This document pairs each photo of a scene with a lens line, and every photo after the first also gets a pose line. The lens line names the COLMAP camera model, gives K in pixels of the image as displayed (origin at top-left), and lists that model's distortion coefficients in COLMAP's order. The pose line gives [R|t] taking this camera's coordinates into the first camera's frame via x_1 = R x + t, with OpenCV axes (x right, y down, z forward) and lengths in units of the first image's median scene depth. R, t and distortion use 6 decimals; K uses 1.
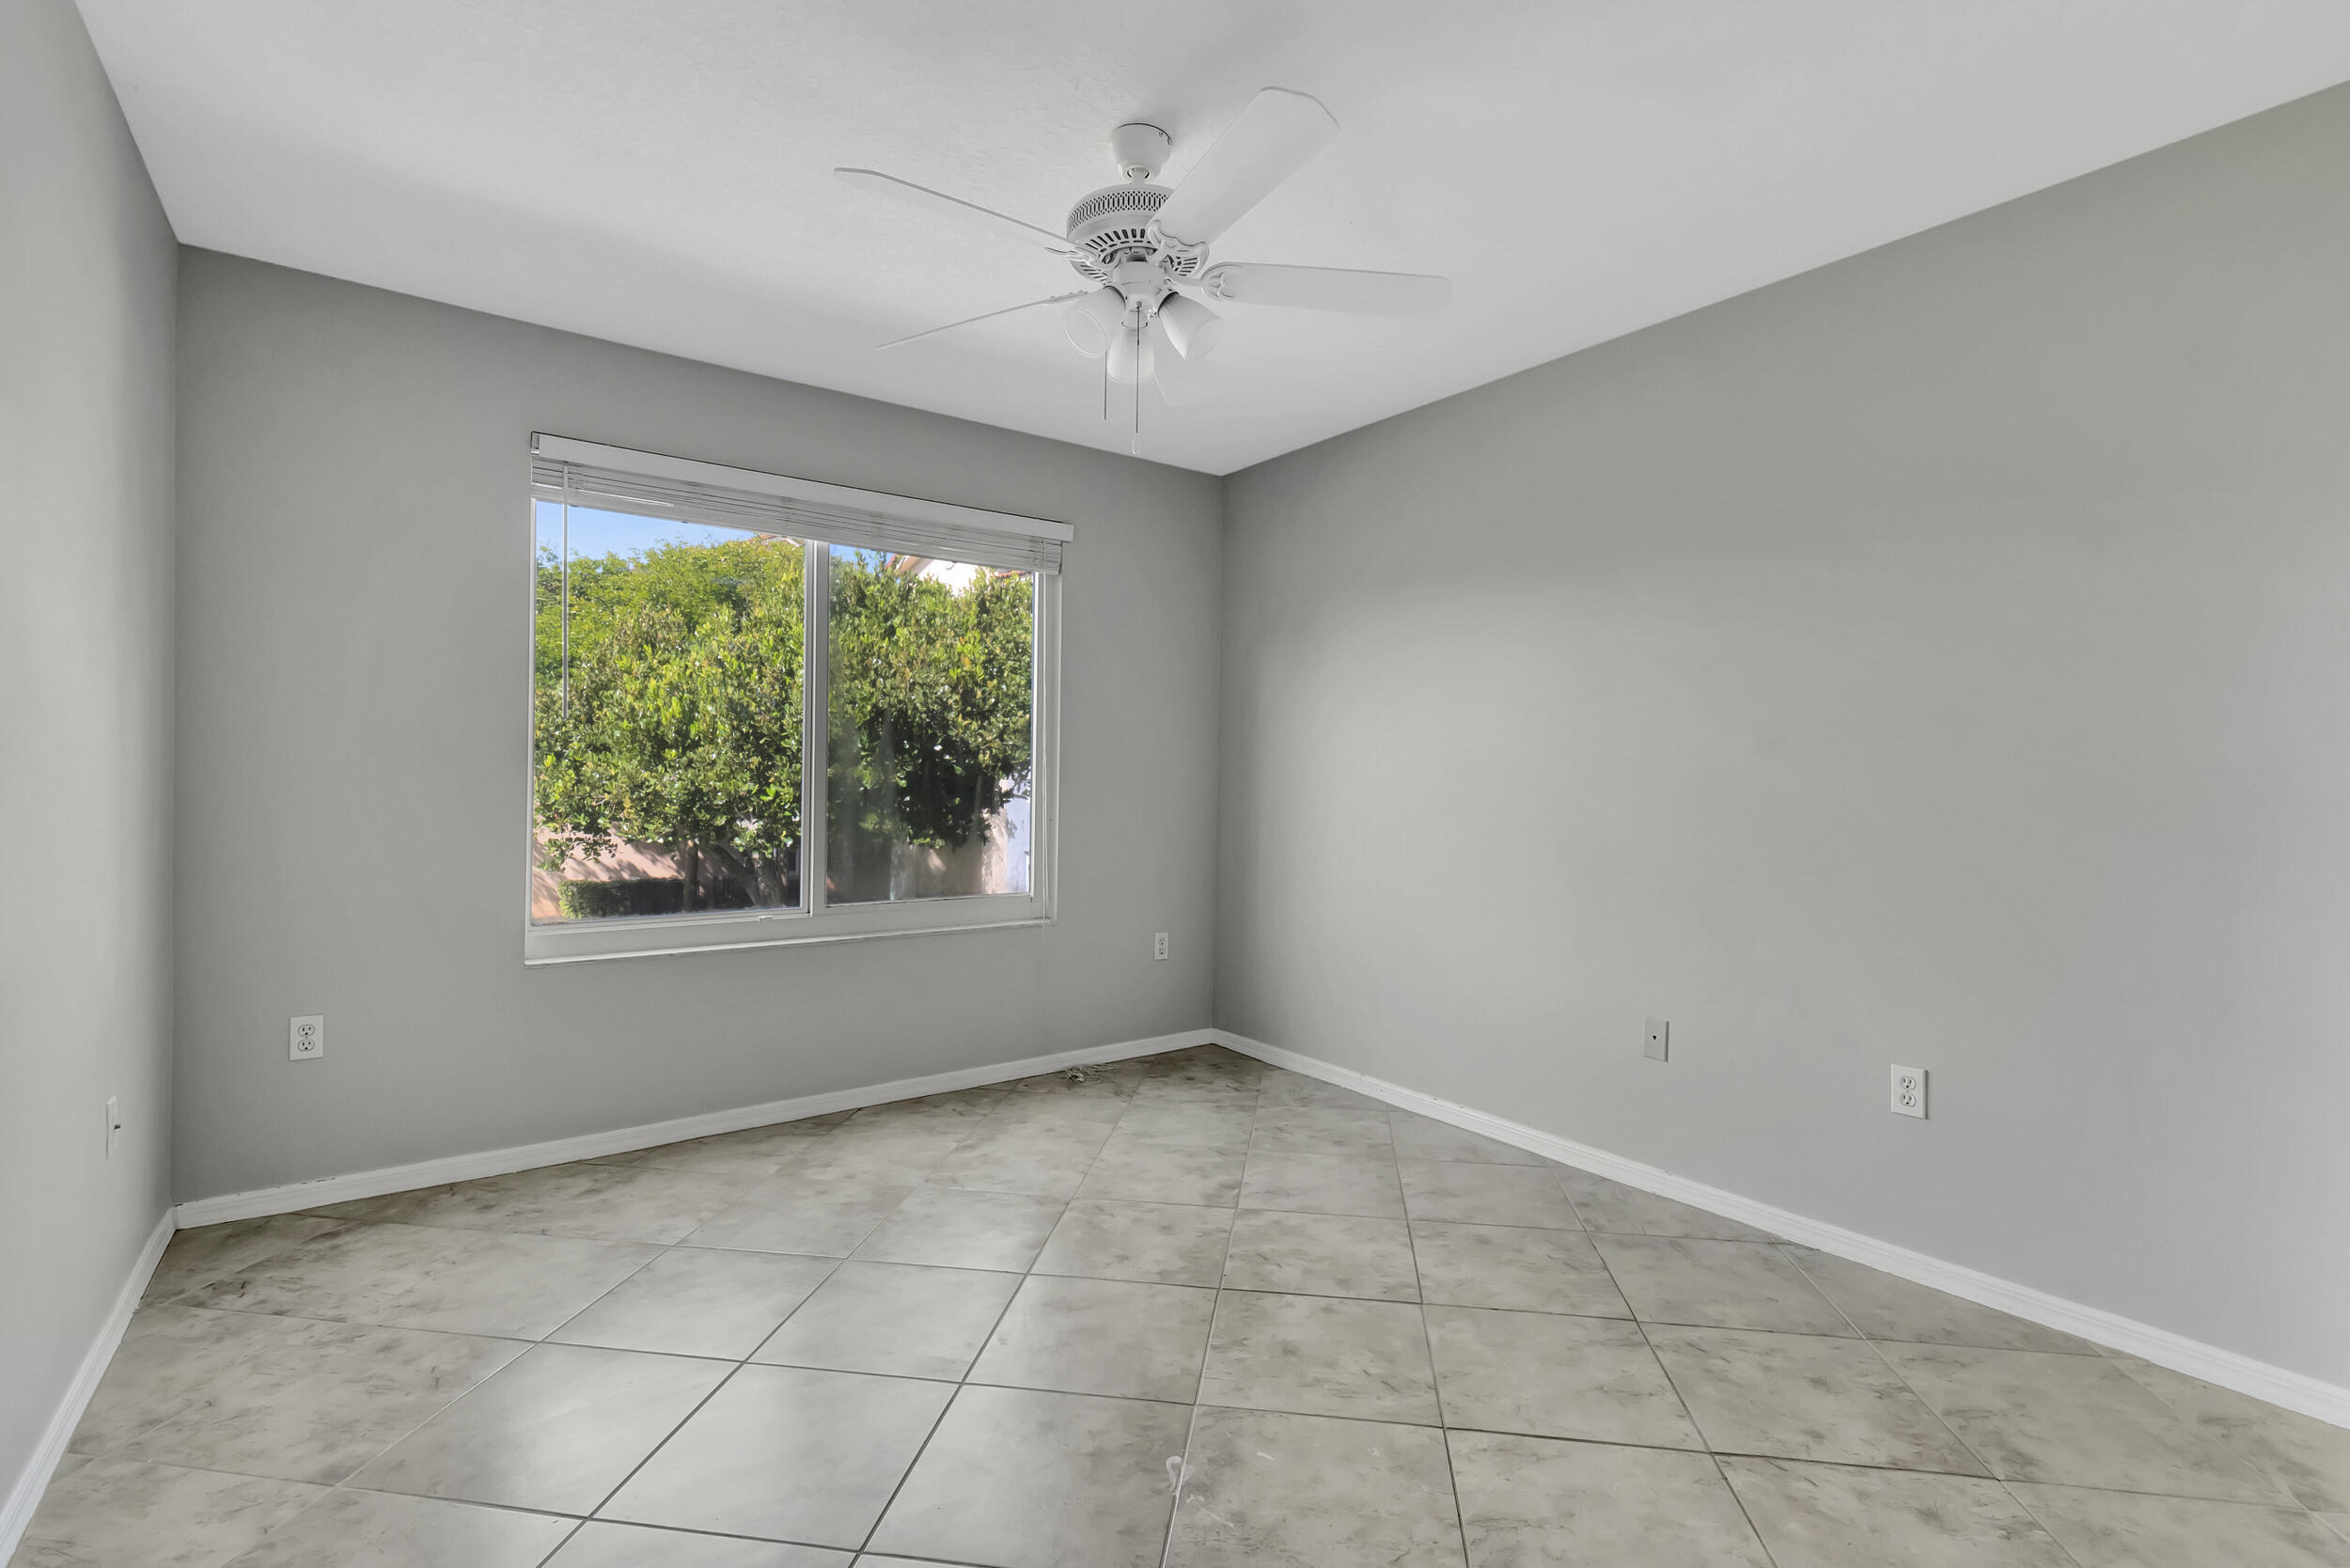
lens RADIAL K [[1046.0, 0, 1162.5], [0, 1046.0, 766.7], [0, 0, 1]] dist [-0.000951, -0.000149]
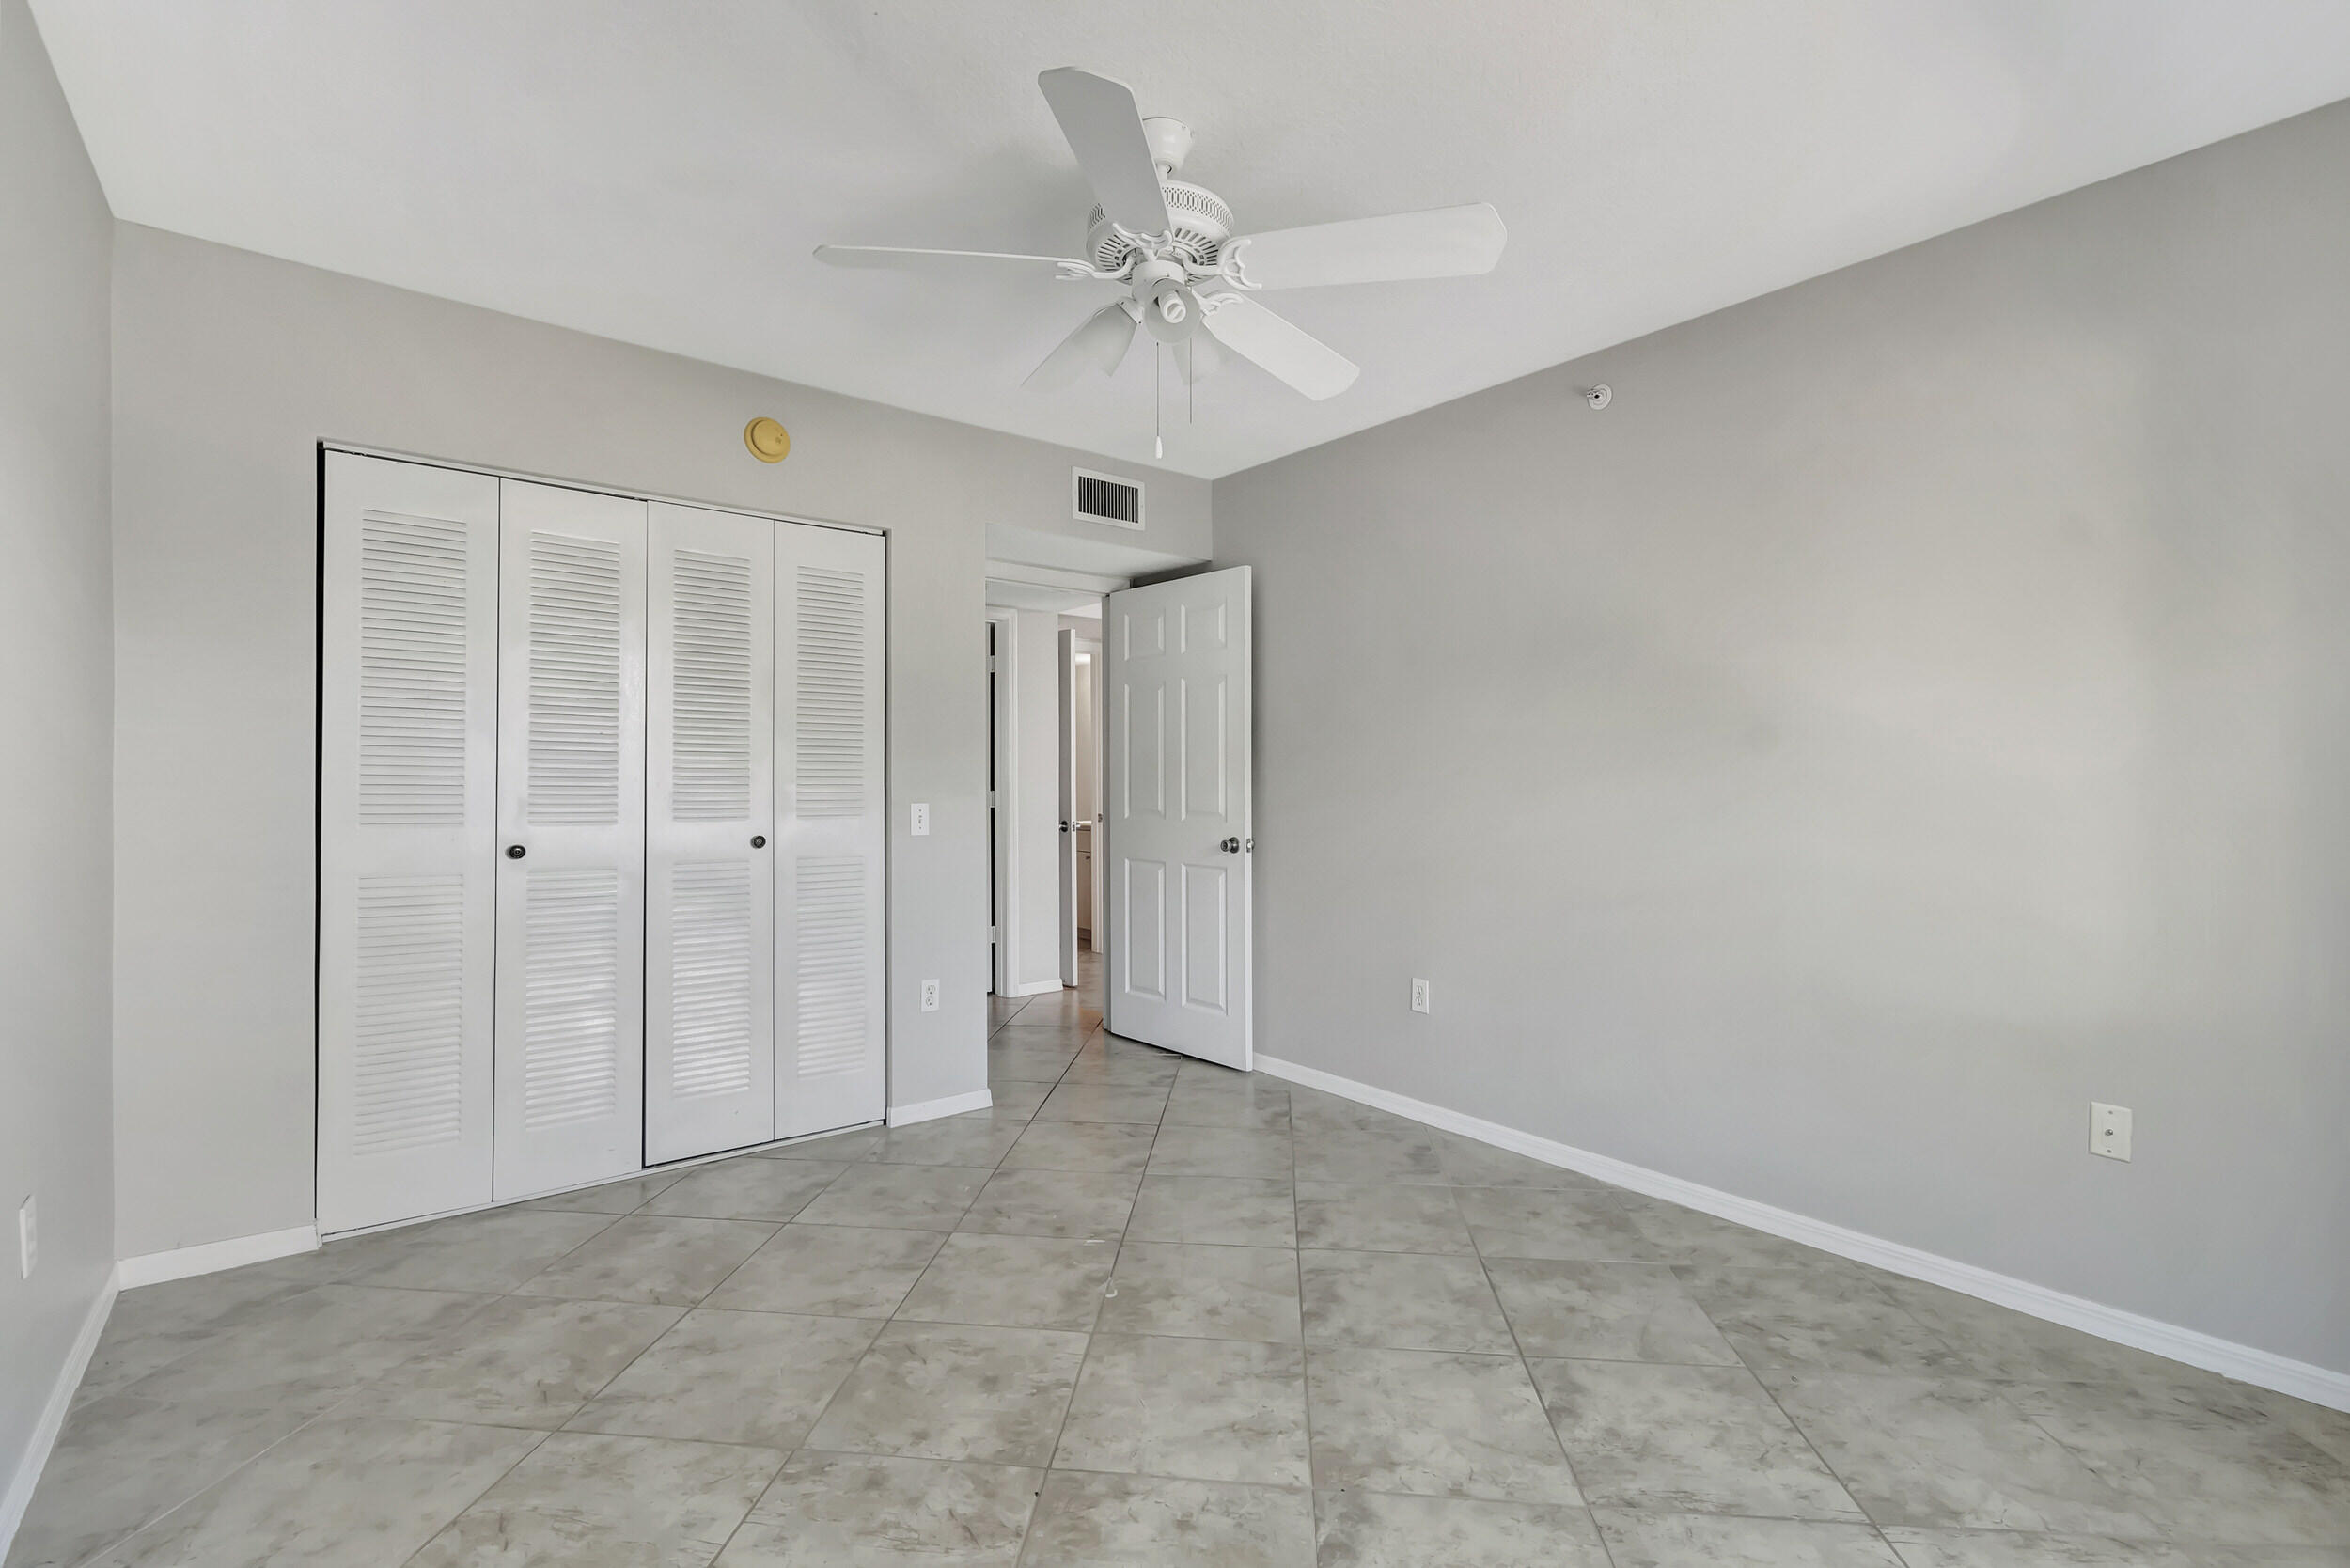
lens RADIAL K [[1050.3, 0, 1160.2], [0, 1050.3, 773.5], [0, 0, 1]] dist [-0.014787, 0.000031]
pose [[-0.998749, -0.016646, -0.047144, 0.016700], [-0.015913, 0.999747, -0.015881, 0.008494], [0.047397, -0.015111, -0.998762, 1.703619]]
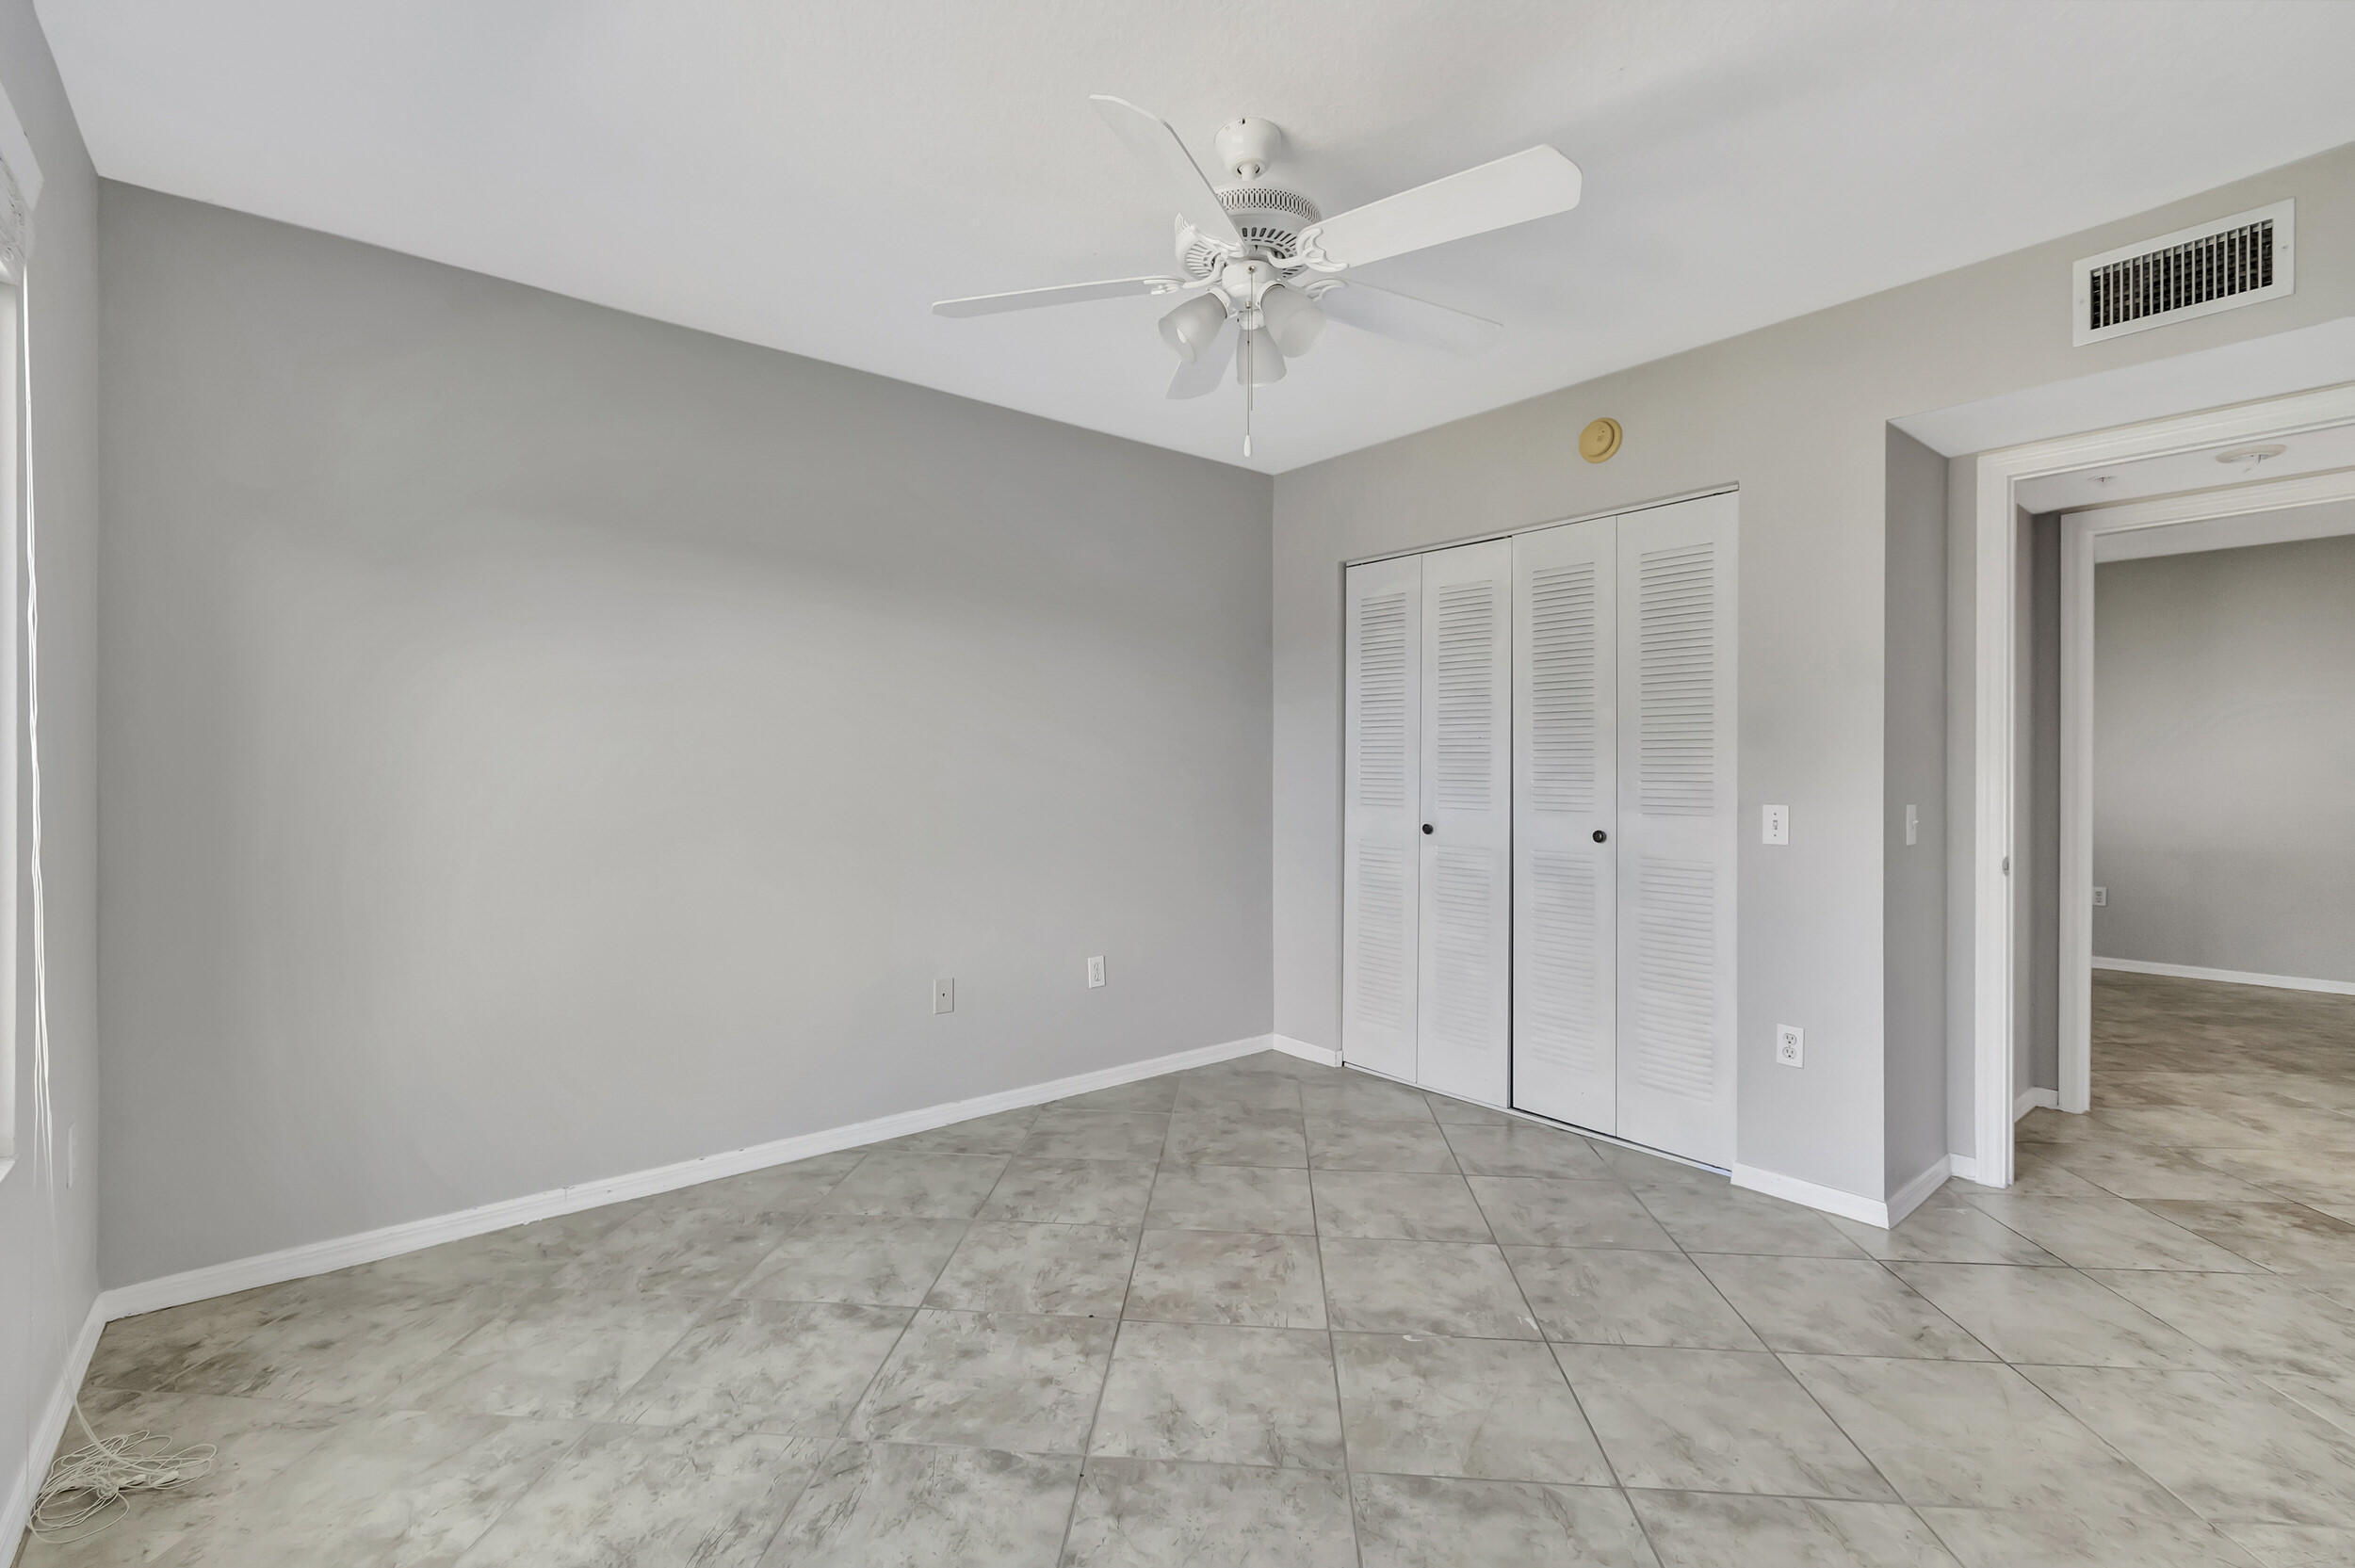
lens RADIAL K [[1048.0, 0, 1165.0], [0, 1048.0, 766.6], [0, 0, 1]] dist [-0.000951, -0.000149]
pose [[-0.052982, -0.009769, 0.998548, -0.868907], [-0.010659, 0.999901, 0.009217, -0.014584], [-0.998539, -0.010155, -0.053081, 0.981193]]
